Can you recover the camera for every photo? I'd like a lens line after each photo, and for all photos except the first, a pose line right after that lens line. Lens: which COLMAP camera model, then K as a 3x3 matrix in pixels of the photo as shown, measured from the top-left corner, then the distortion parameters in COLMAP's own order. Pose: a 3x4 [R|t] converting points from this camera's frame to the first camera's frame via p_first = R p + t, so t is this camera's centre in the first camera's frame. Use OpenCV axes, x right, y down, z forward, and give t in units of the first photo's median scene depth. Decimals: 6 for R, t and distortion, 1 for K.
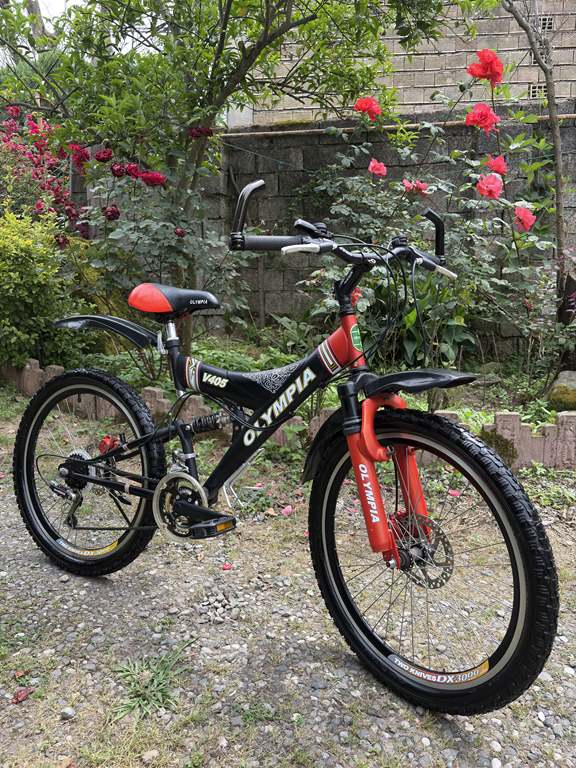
lens RADIAL K [[582.7, 0, 280.6], [0, 582.7, 390.0], [0, 0, 1]] dist [0.036181, -0.041236]
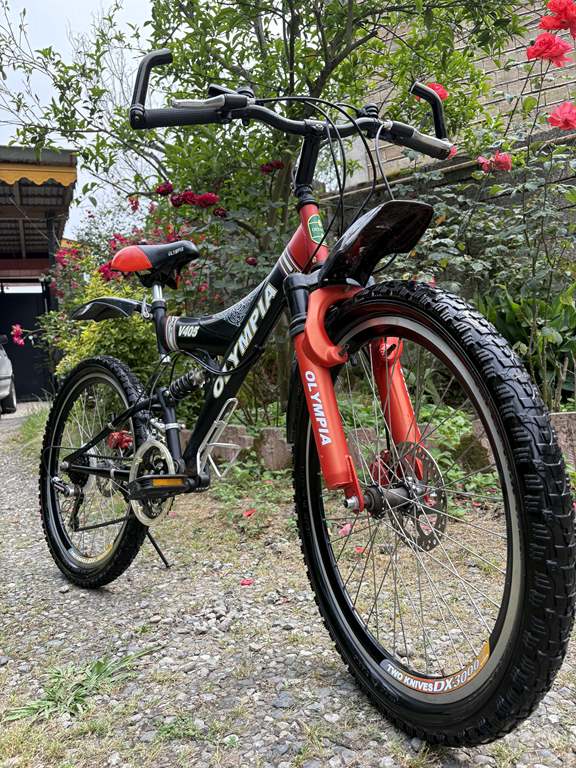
lens RADIAL K [[582.7, 0, 284.2], [0, 582.7, 386.7], [0, 0, 1]] dist [0.036181, -0.041236]
pose [[0.956245, -0.090414, -0.278246, 0.238045], [0.039392, 0.982179, -0.183772, 0.213549], [0.289903, 0.164770, 0.942766, 0.230936]]
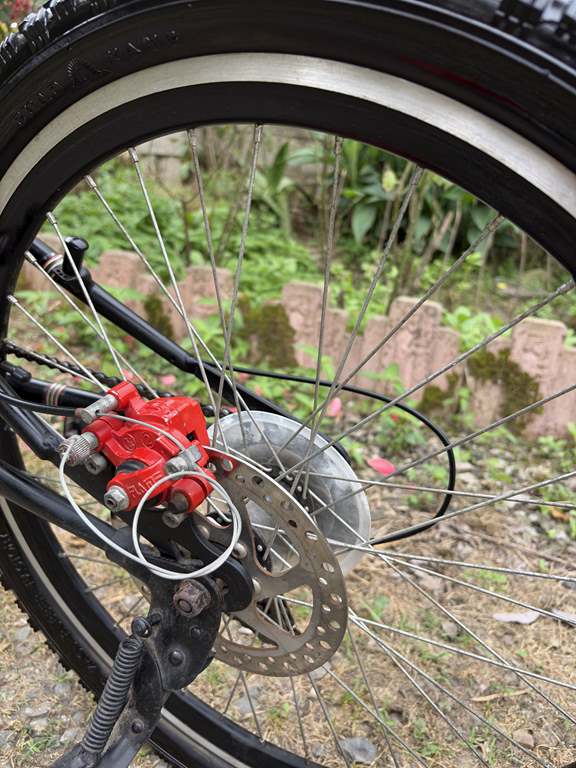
lens RADIAL K [[582.7, 0, 281.9], [0, 582.7, 386.9], [0, 0, 1]] dist [0.036181, -0.041236]
pose [[0.986222, 0.158092, -0.048709, 0.329454], [-0.149810, 0.978415, 0.142344, 0.088609], [0.070161, -0.133086, 0.988618, 0.786483]]
